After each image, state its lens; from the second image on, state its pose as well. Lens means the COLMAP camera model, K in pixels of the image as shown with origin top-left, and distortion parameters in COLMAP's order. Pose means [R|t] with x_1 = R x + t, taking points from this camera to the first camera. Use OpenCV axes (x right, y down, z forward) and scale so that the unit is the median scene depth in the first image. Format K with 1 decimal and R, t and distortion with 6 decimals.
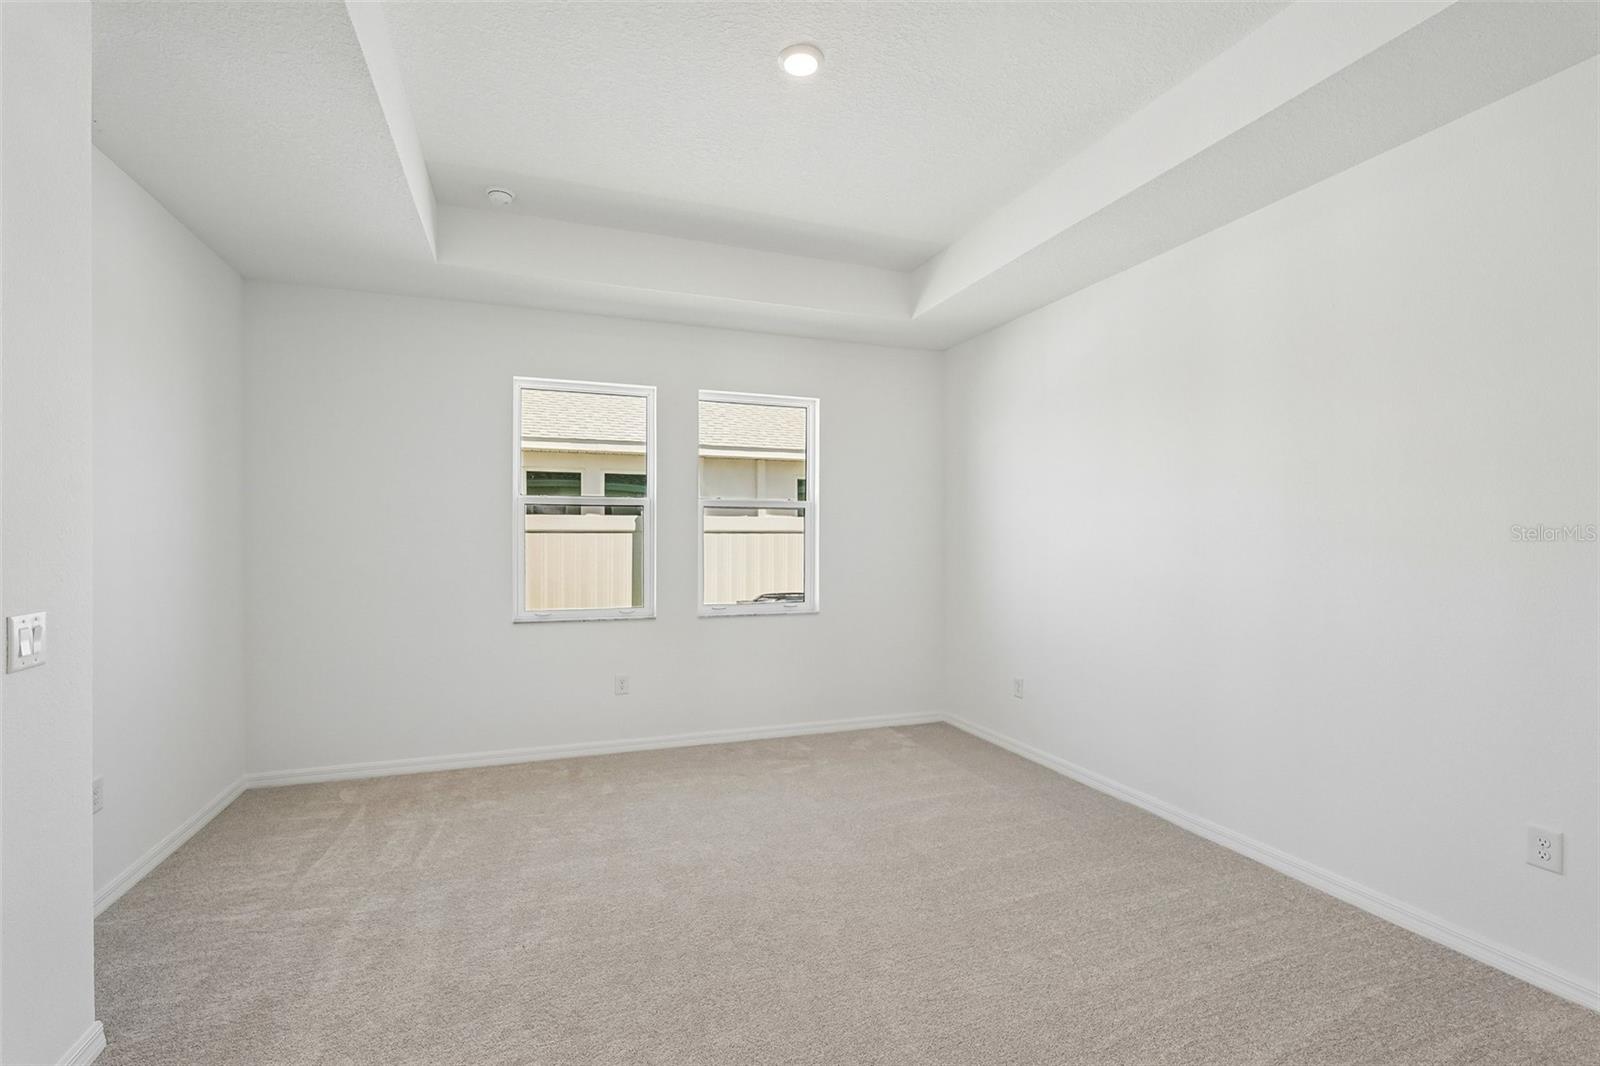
lens RADIAL K [[721.8, 0, 800.7], [0, 721.8, 523.5], [0, 0, 1]] dist [-0.002051, 0.003750]
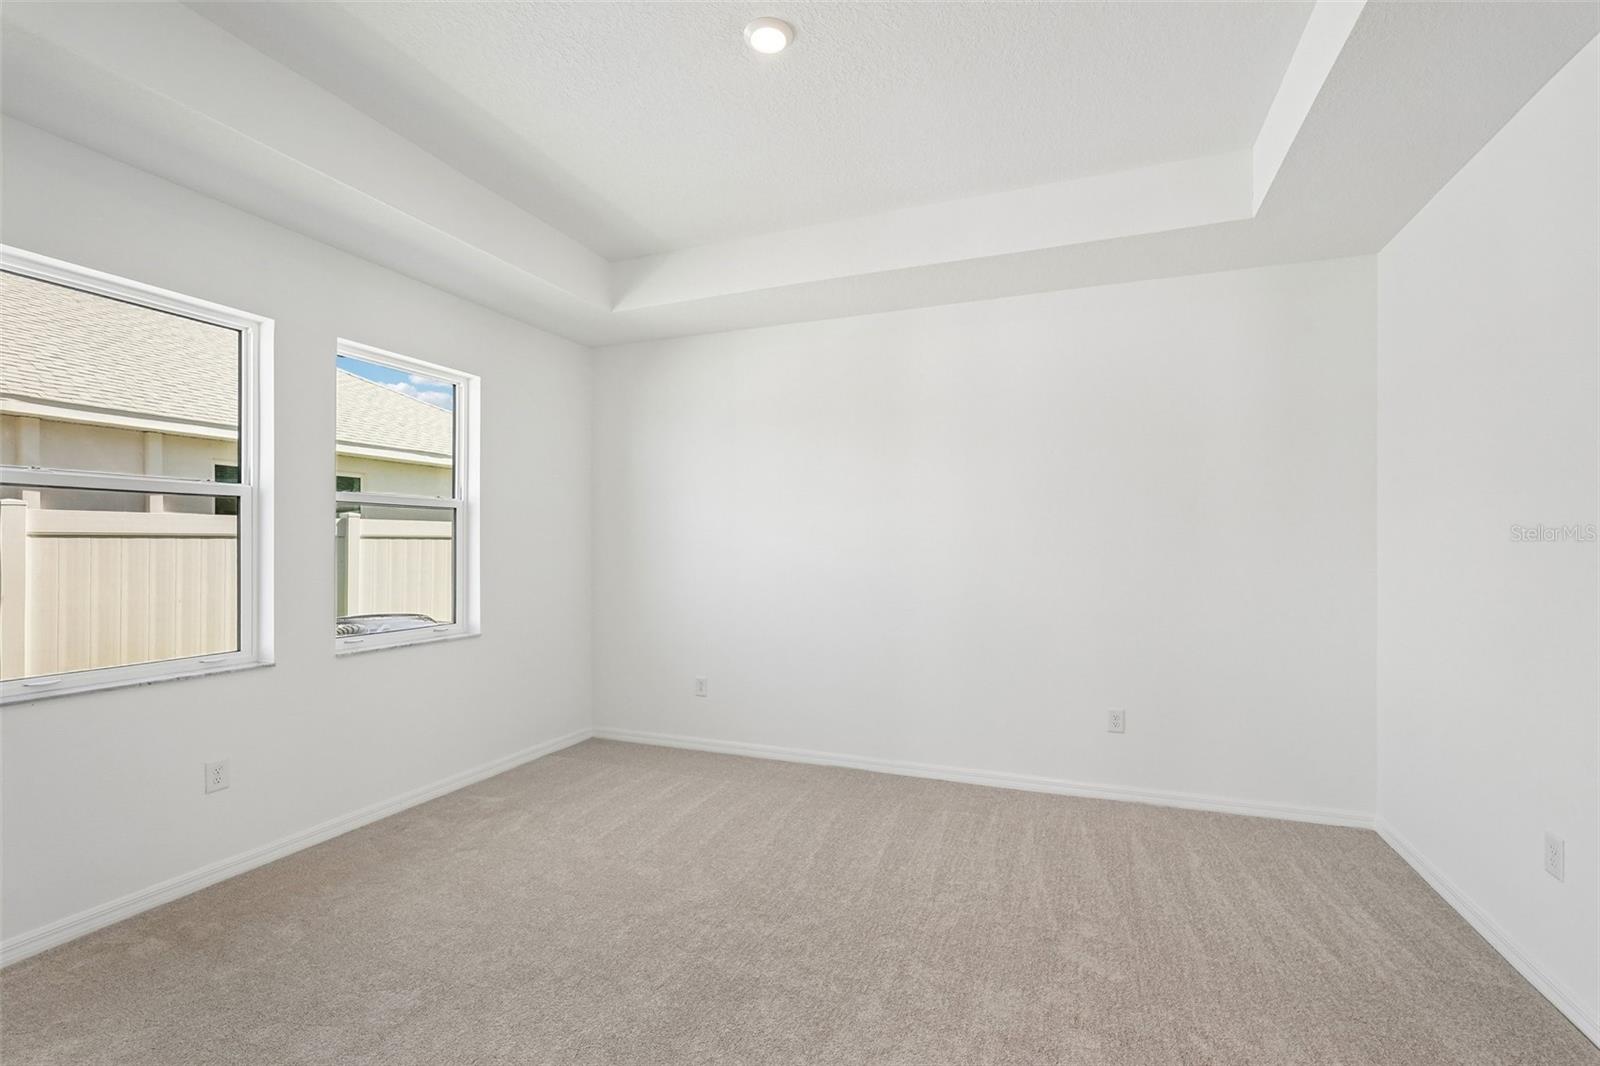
lens RADIAL K [[708.2, 0, 800.0], [0, 708.2, 533.0], [0, 0, 1]] dist [-0.016573, 0.009379]
pose [[0.668606, 0.011196, 0.743532, -0.366662], [-0.014518, 0.999893, -0.002001, 0.003317], [-0.743475, -0.009457, 0.668697, 0.204923]]
